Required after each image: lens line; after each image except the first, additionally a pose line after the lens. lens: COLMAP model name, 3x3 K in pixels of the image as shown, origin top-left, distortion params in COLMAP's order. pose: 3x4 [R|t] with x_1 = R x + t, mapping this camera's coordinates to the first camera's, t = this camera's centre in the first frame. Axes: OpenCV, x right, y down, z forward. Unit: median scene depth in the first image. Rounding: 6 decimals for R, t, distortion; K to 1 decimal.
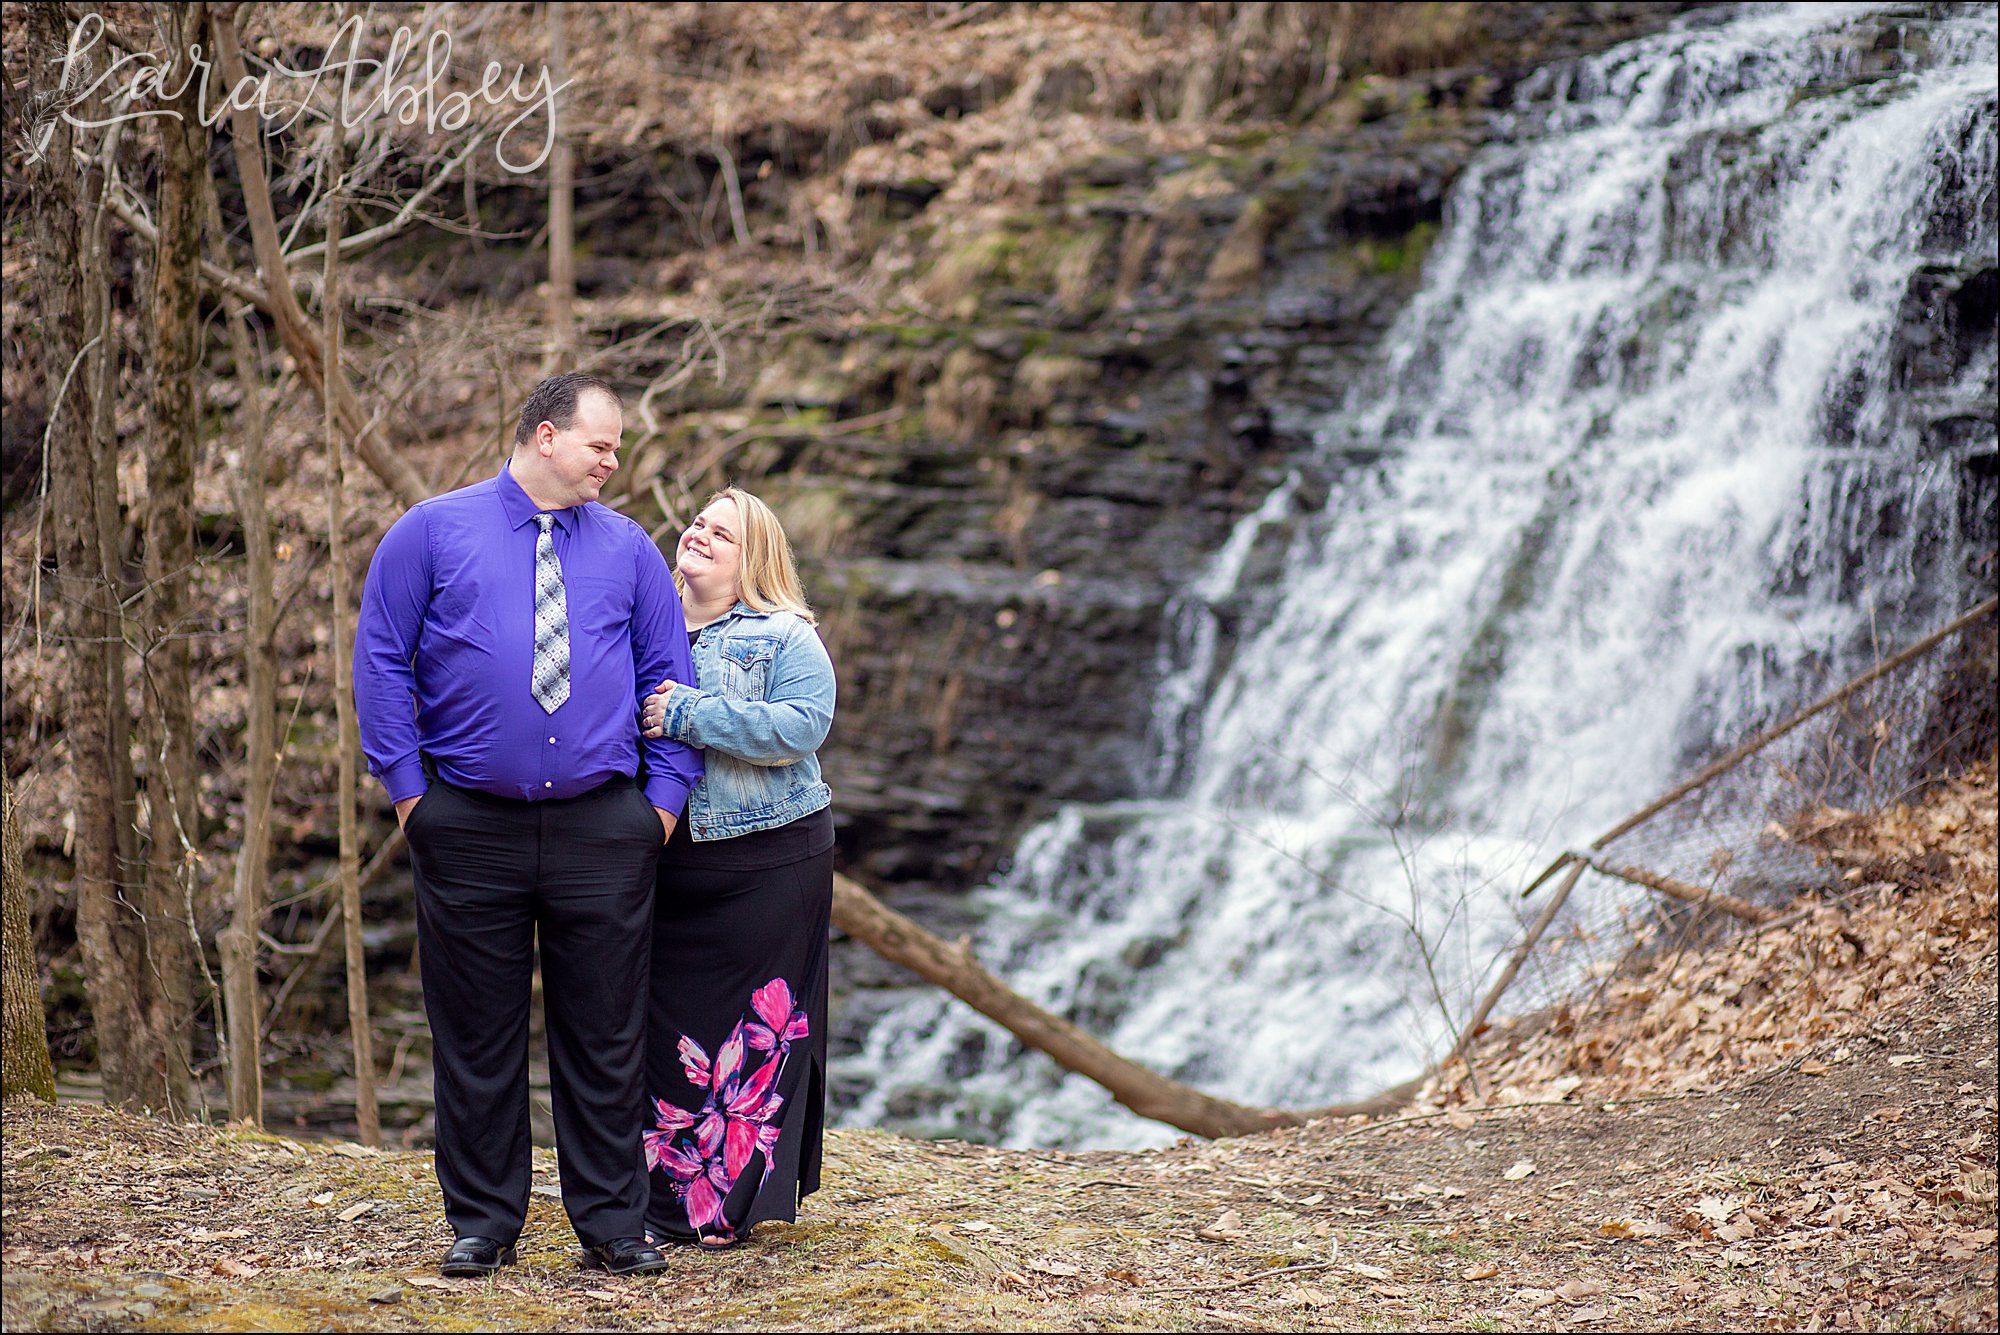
lens RADIAL K [[5349.0, 0, 1000.0], [0, 5349.0, 667.5], [0, 0, 1]] dist [-0.120342, -0.300419]
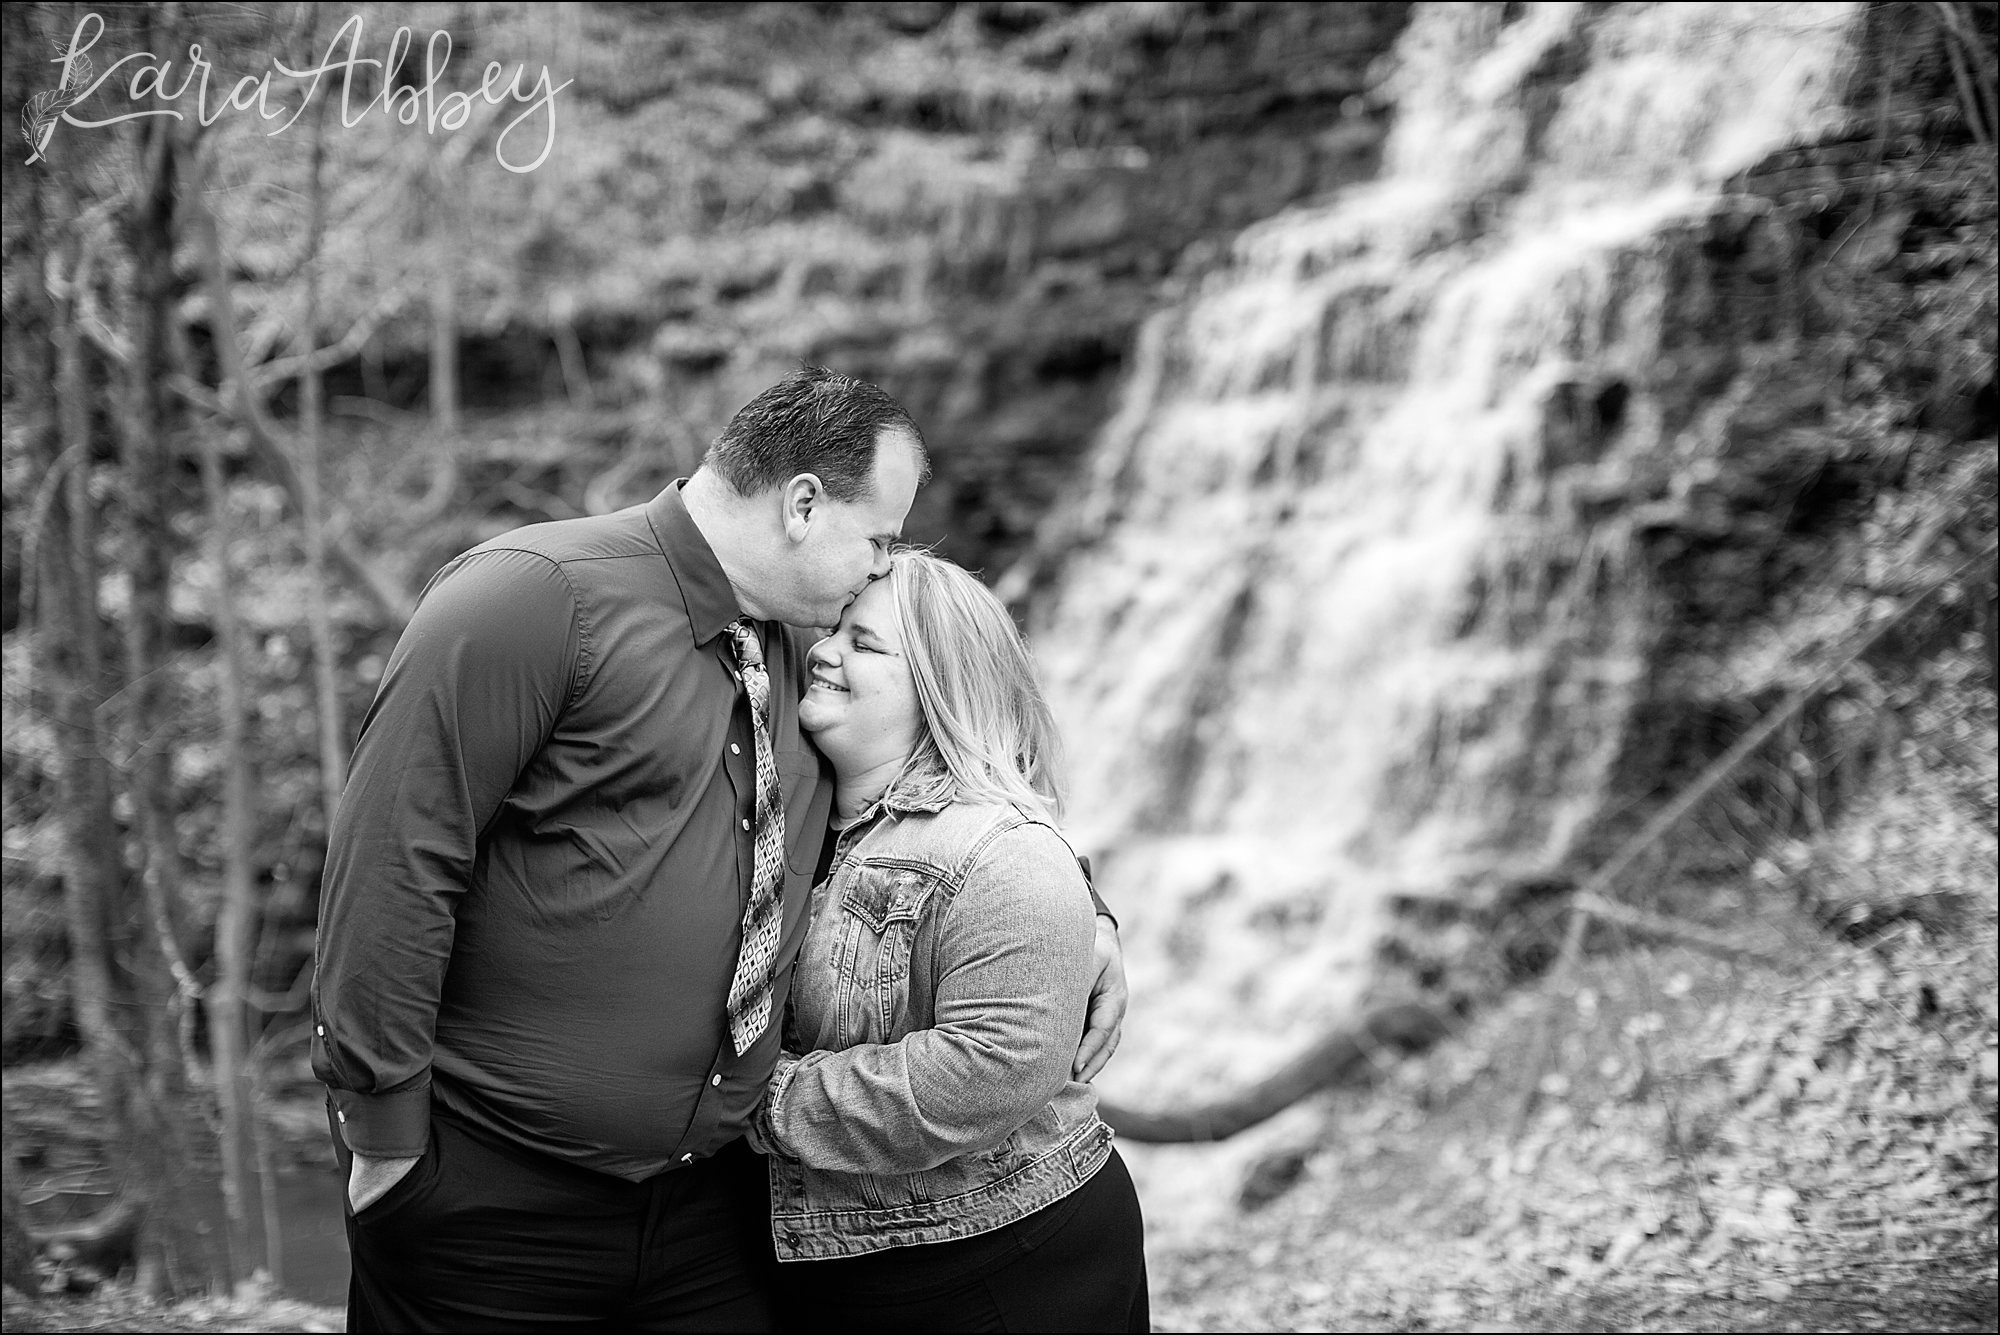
lens RADIAL K [[2872.7, 0, 1000.0], [0, 2872.7, 667.5], [0, 0, 1]] dist [-0.092747, -0.032780]
pose [[0.990407, -0.032603, 0.134280, -0.046724], [0.032984, 0.999456, -0.000613, -0.009257], [-0.134187, 0.005036, 0.990943, 0.300242]]
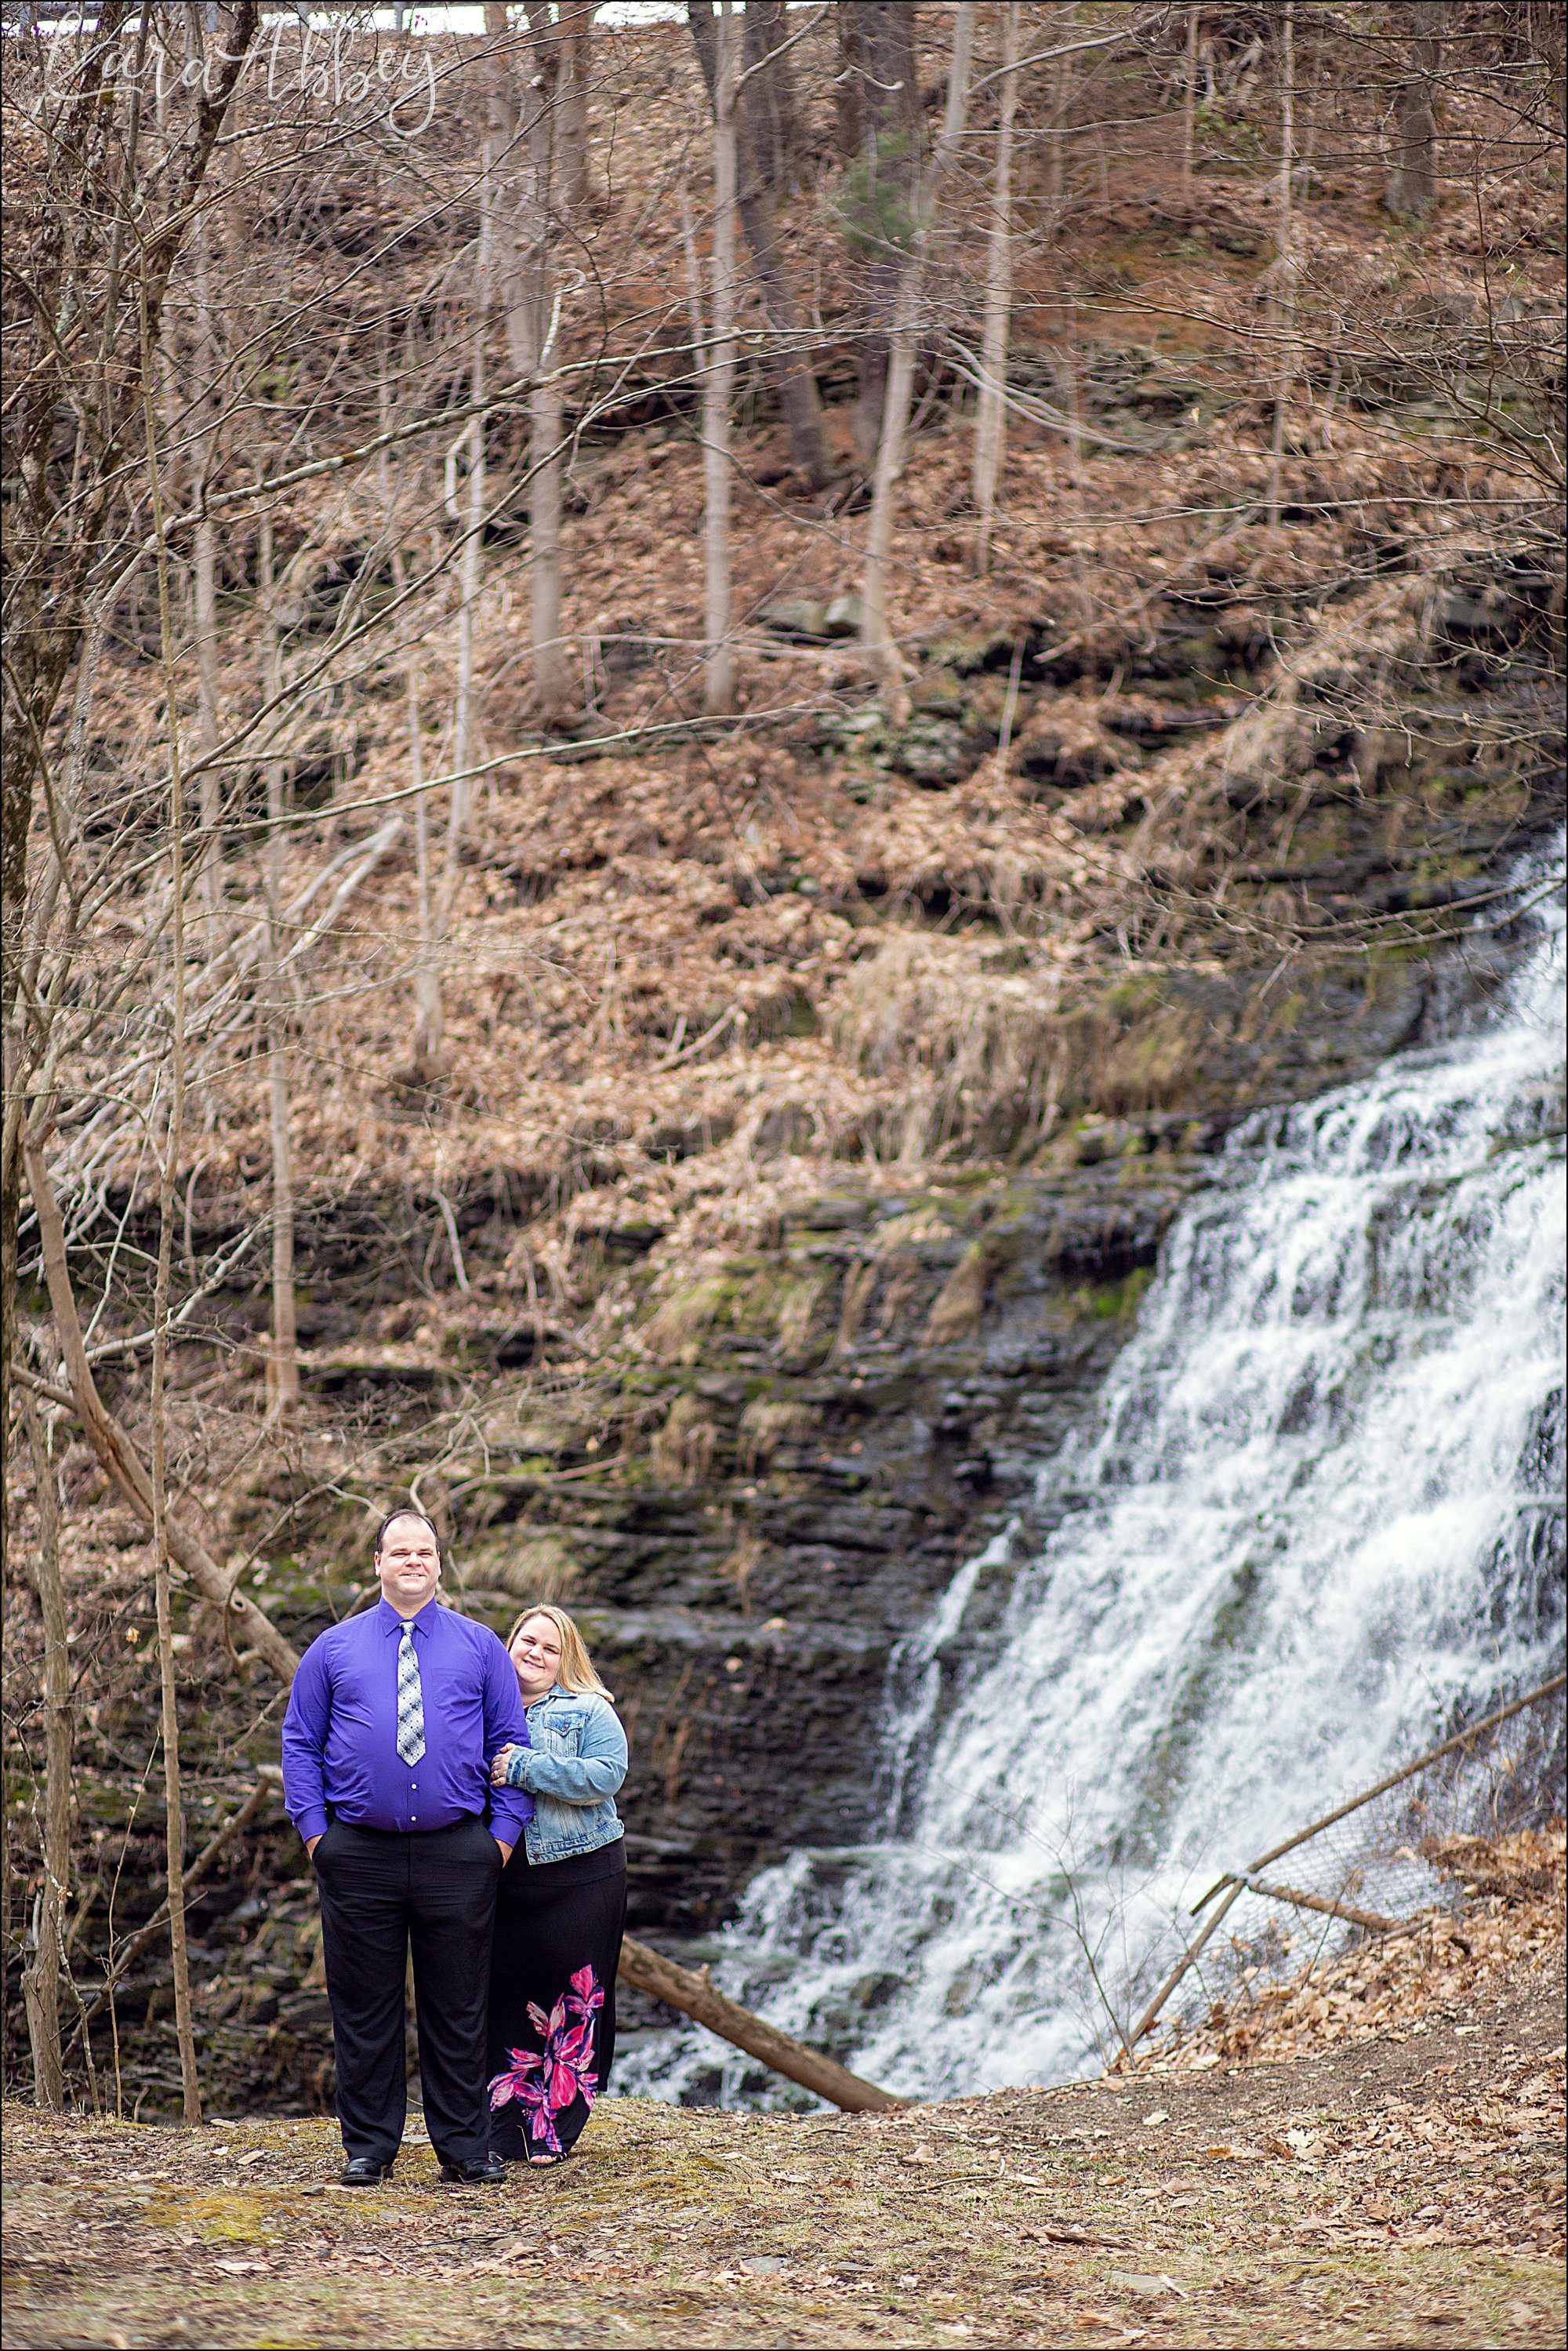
lens RADIAL K [[6645.6, 0, 850.5], [0, 6645.6, 1176.3], [0, 0, 1]] dist [0.019509, -0.895819]
pose [[0.999675, -0.012781, 0.022039, -0.003263], [0.014456, 0.996880, -0.077602, -0.003375], [-0.020978, 0.077896, 0.996741, -0.261787]]
